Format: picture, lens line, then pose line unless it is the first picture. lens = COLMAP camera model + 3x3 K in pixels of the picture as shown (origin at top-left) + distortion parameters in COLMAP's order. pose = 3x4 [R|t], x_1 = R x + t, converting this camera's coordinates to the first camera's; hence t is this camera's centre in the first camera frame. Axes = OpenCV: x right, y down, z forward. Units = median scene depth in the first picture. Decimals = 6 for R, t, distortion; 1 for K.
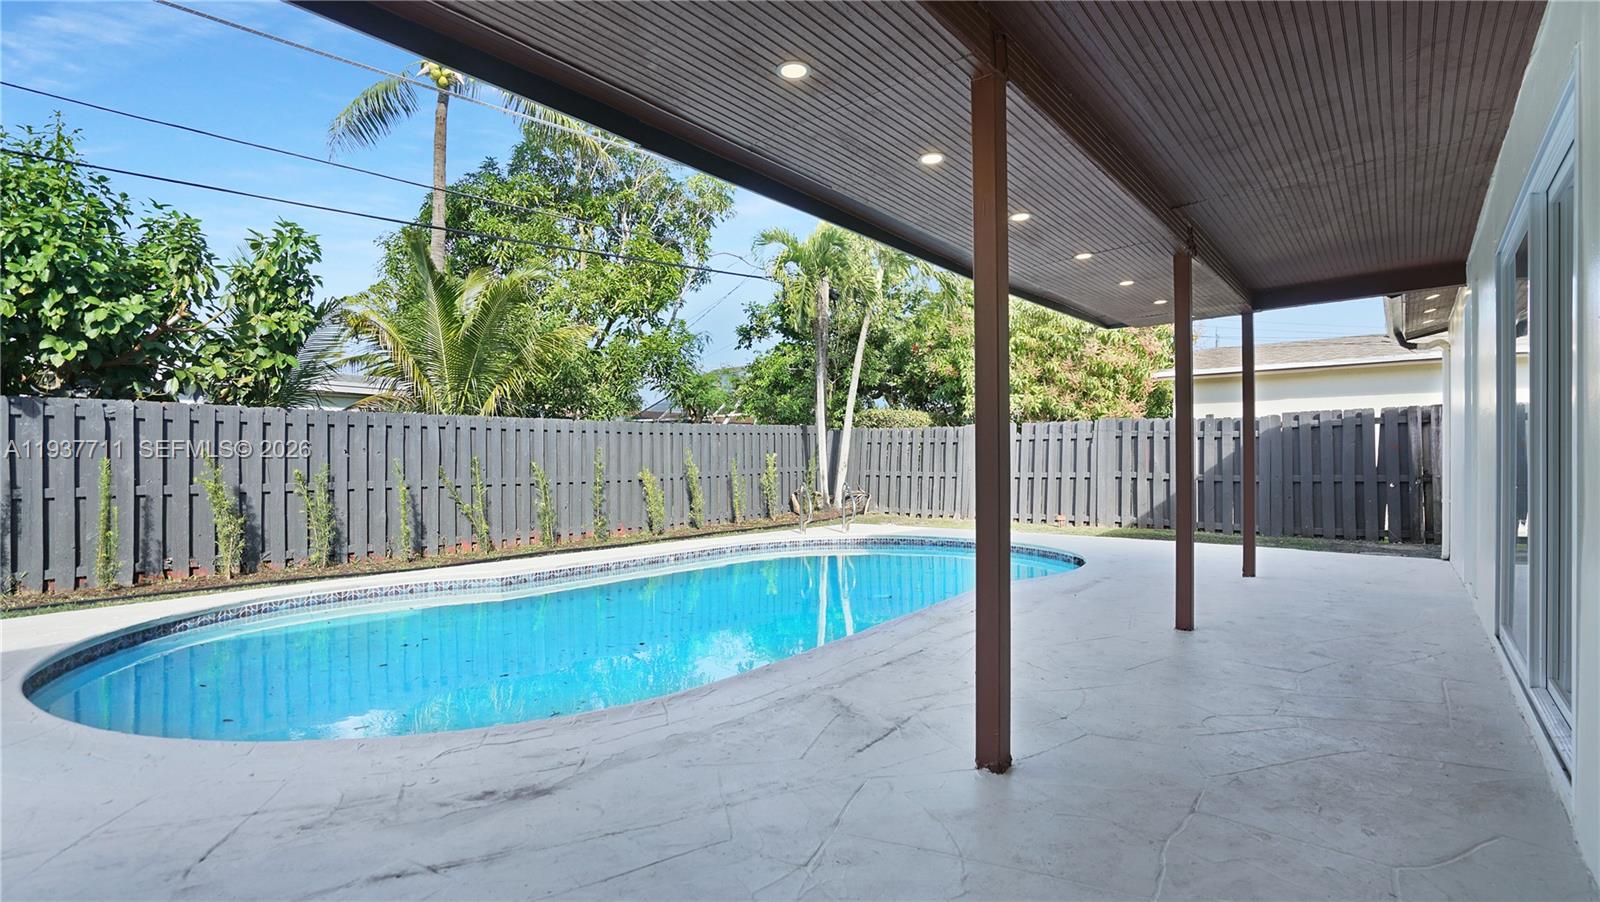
lens RADIAL K [[759.1, 0, 803.3], [0, 759.1, 457.7], [0, 0, 1]] dist [-0.027373, 0.012852]
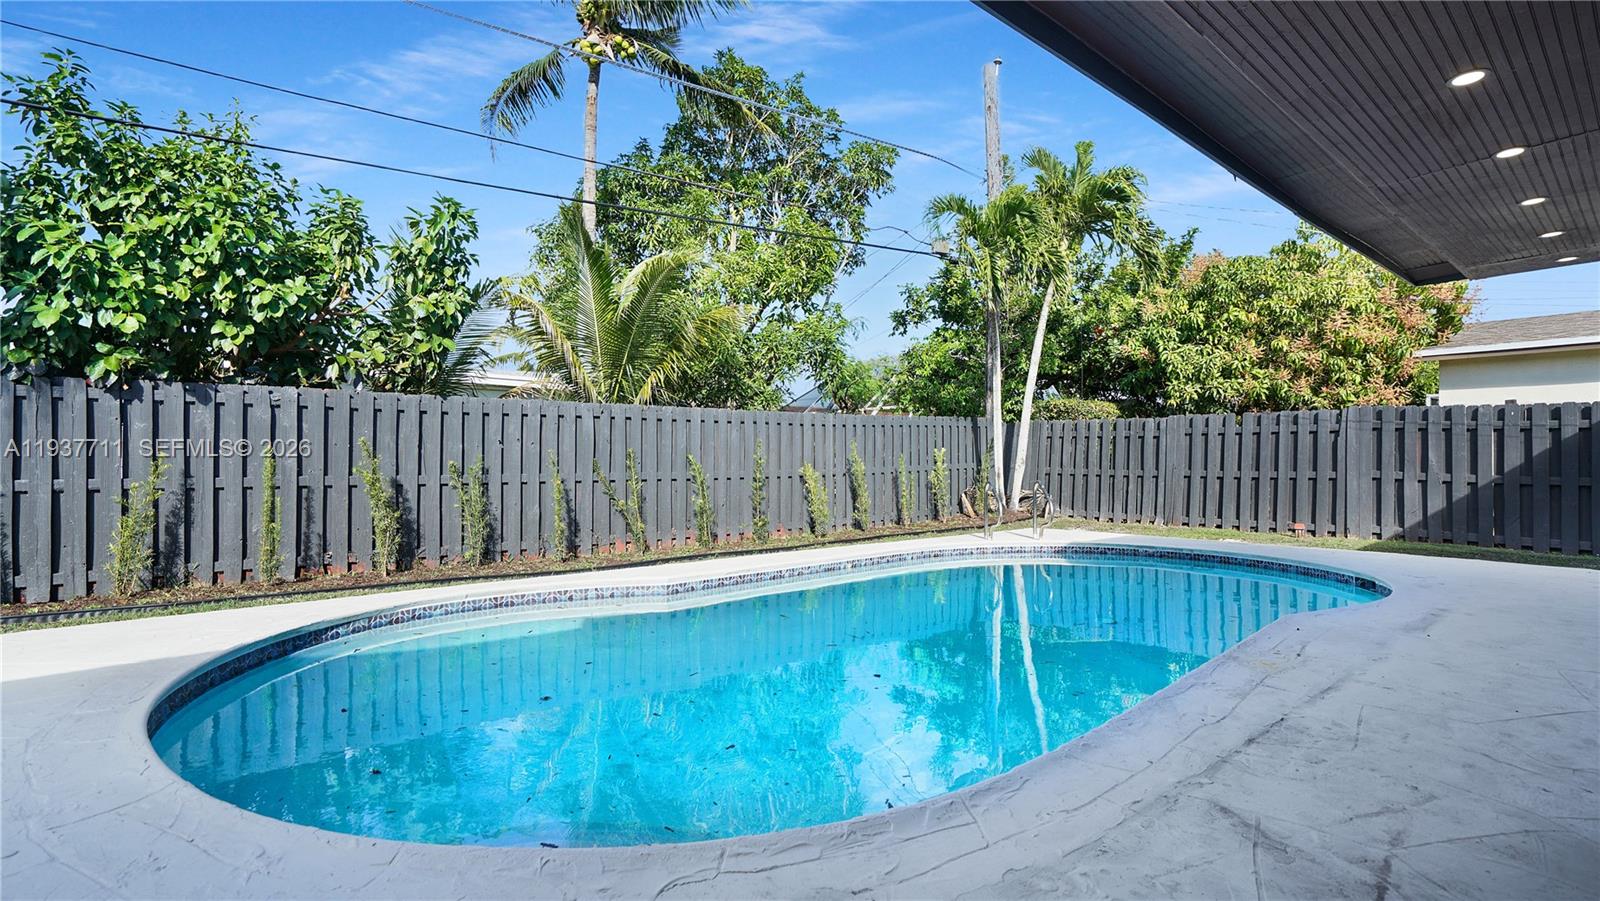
lens RADIAL K [[768.4, 0, 810.9], [0, 768.4, 451.7], [0, 0, 1]] dist [-0.024737, 0.008332]
pose [[0.988494, 0.004580, -0.151188, -0.075767], [-0.005618, 0.999963, -0.006441, 0.006877], [0.151153, 0.007216, 0.988484, 0.108084]]
